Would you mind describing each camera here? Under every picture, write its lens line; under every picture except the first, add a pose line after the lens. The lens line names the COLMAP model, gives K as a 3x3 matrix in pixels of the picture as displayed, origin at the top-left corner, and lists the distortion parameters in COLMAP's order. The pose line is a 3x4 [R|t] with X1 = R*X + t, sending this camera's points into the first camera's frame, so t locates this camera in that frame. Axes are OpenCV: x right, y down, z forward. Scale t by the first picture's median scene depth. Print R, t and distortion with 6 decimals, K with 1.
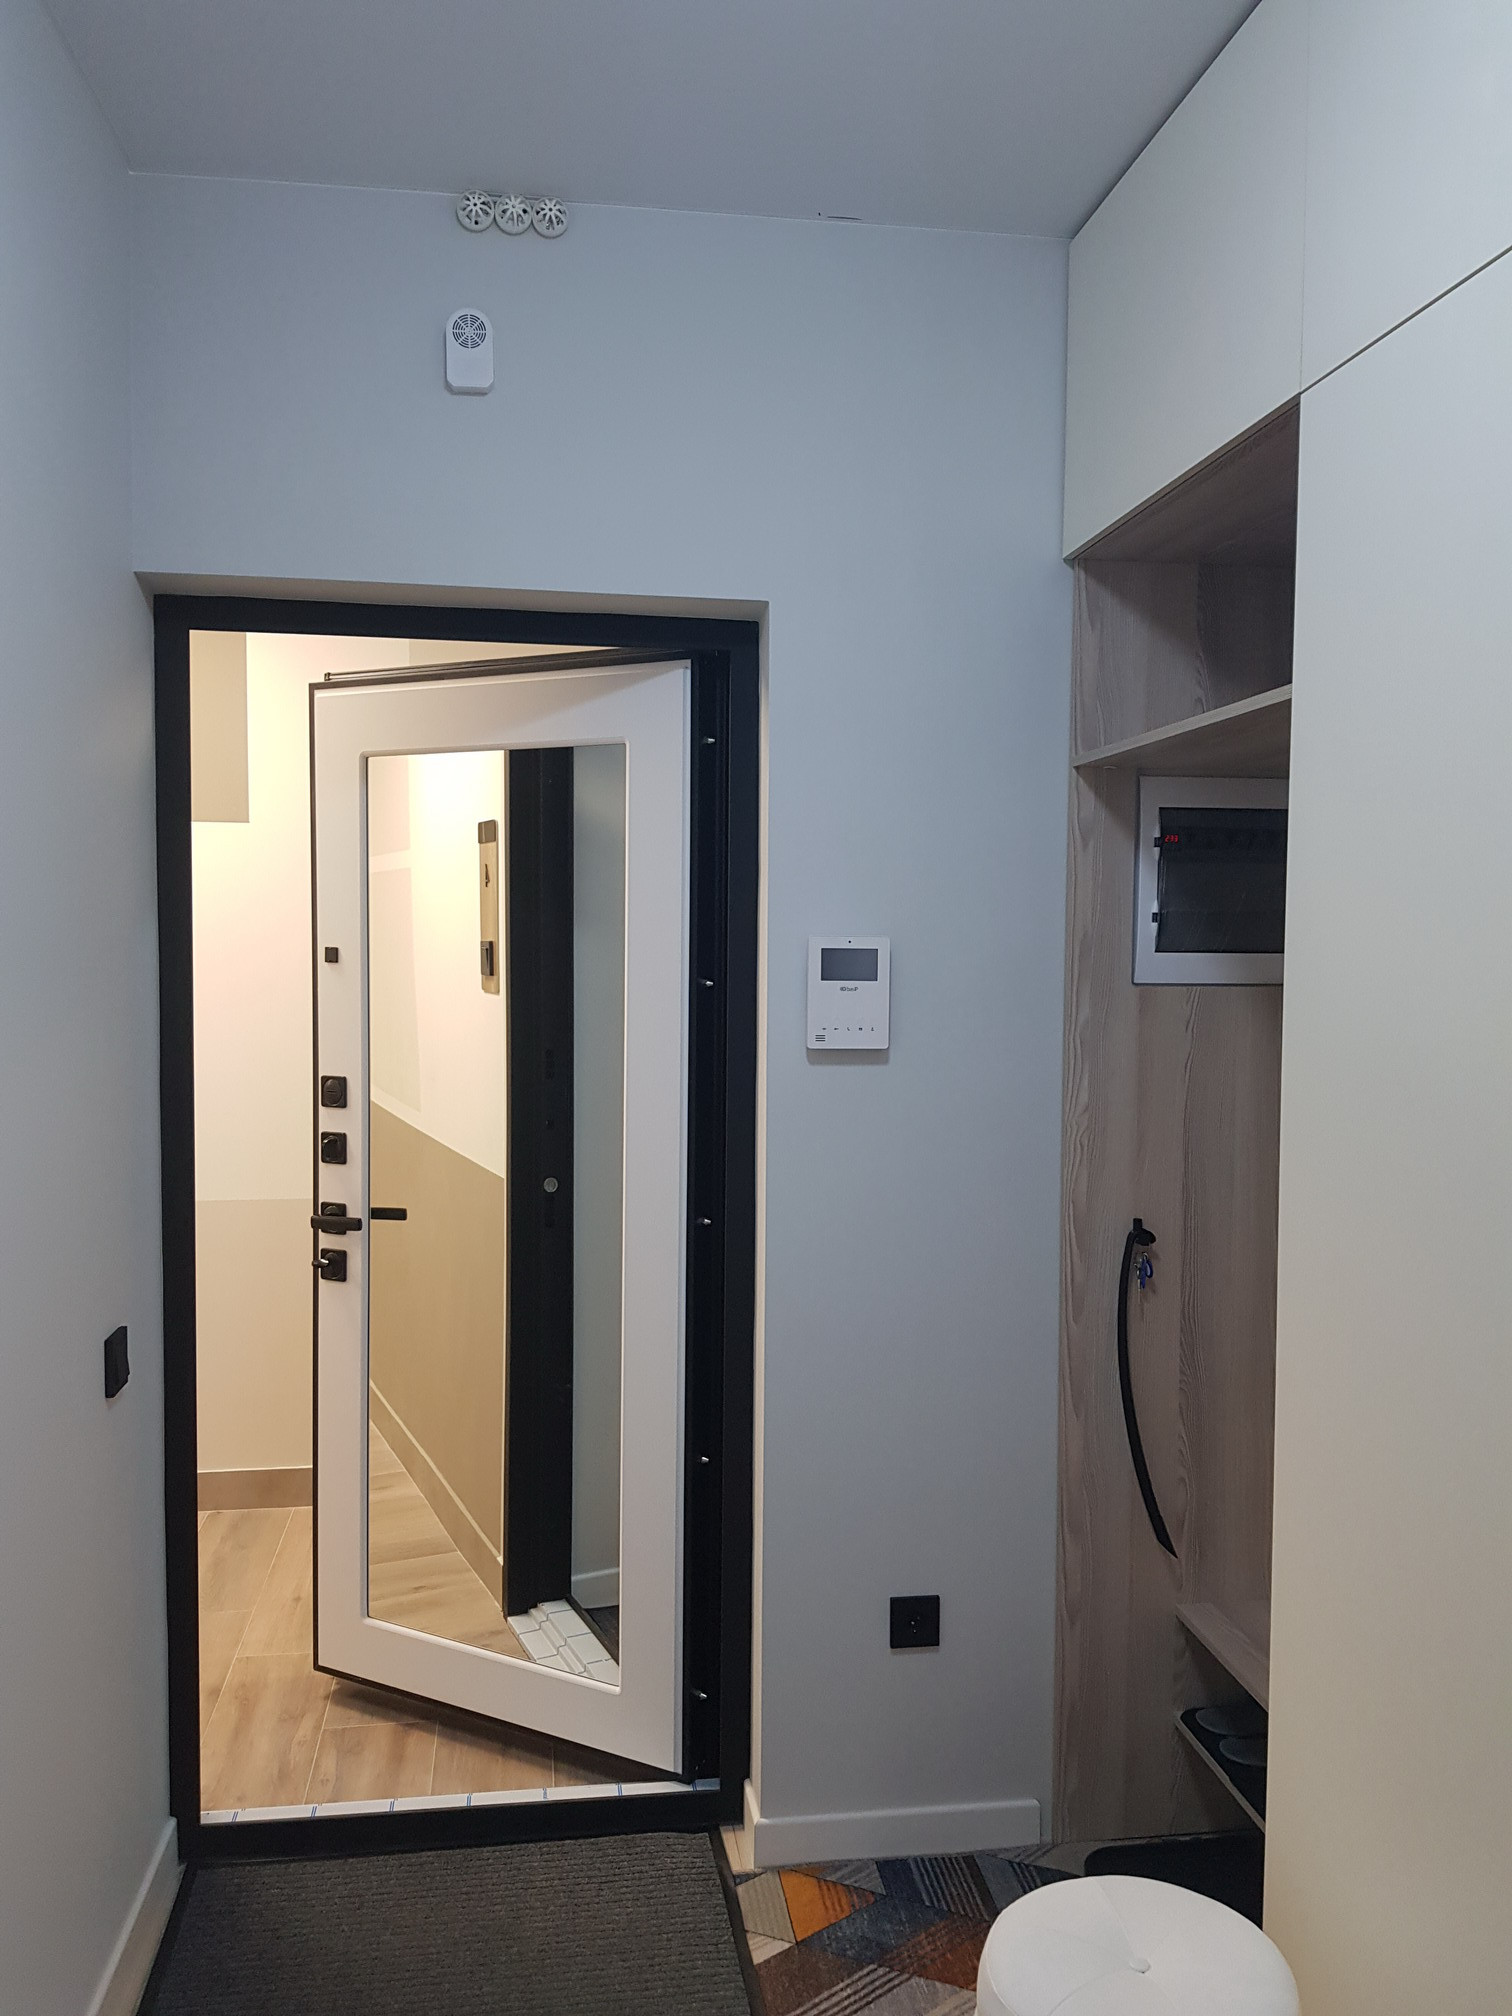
lens RADIAL K [[1572.5, 0, 750.8], [0, 1572.5, 1008.8], [0, 0, 1]] dist [0.075807, -0.051828]
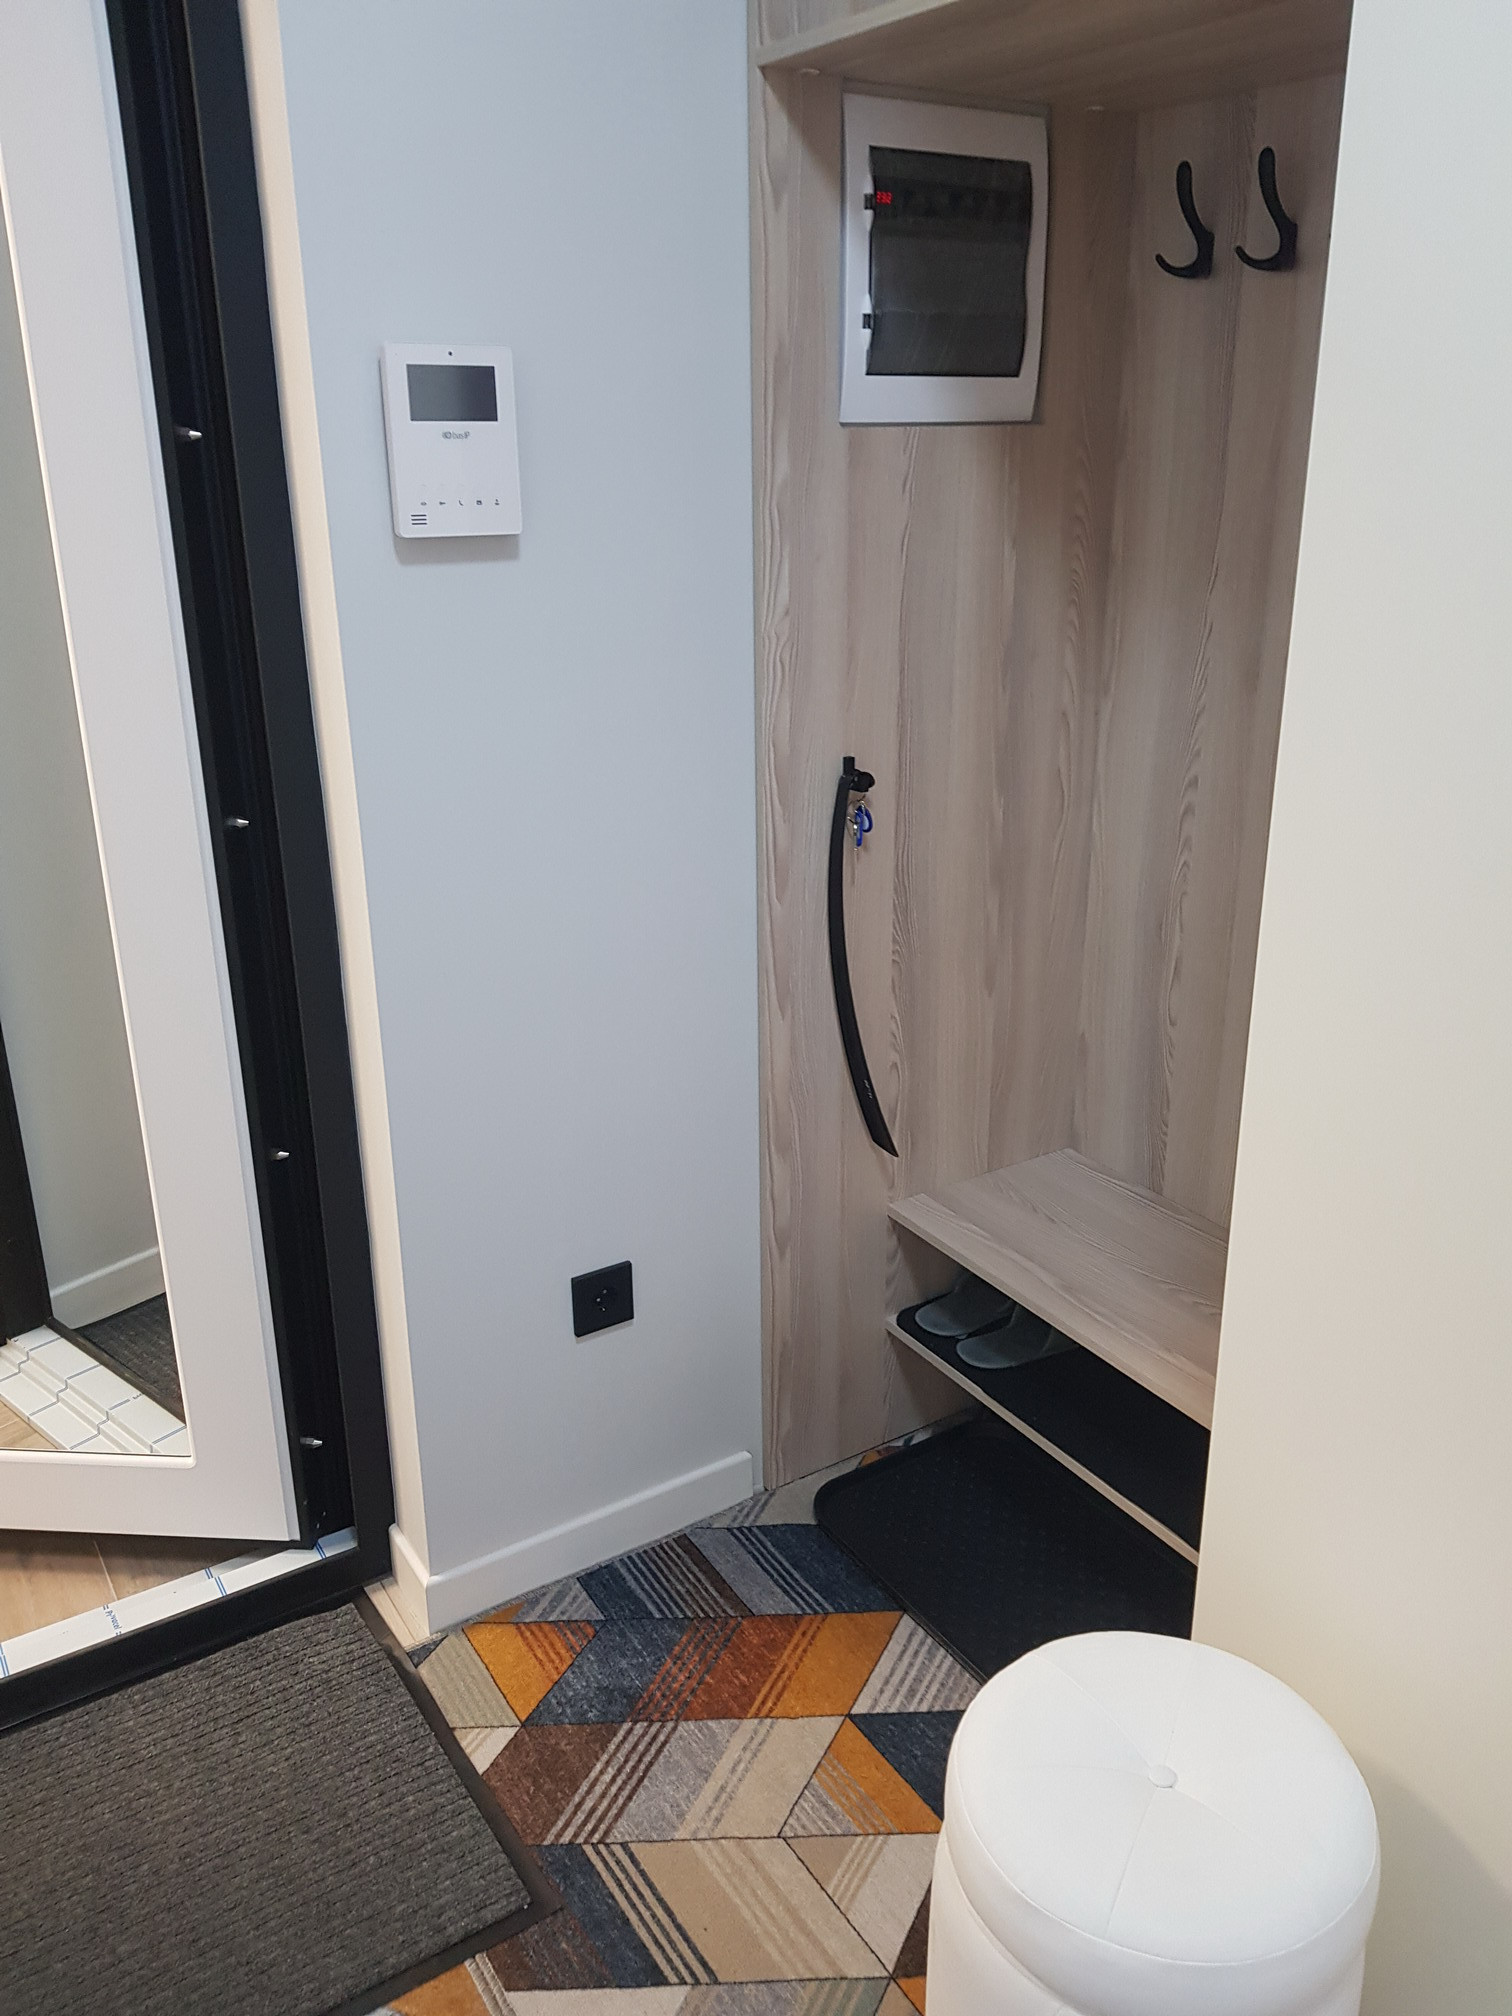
lens RADIAL K [[1573.1, 0, 756.9], [0, 1573.1, 973.5], [0, 0, 1]] dist [0.127487, -0.230313]
pose [[0.912120, -0.146199, 0.382967, -0.100775], [0.030309, 0.955734, 0.292667, 0.009551], [-0.408802, -0.255340, 0.876175, 0.330935]]
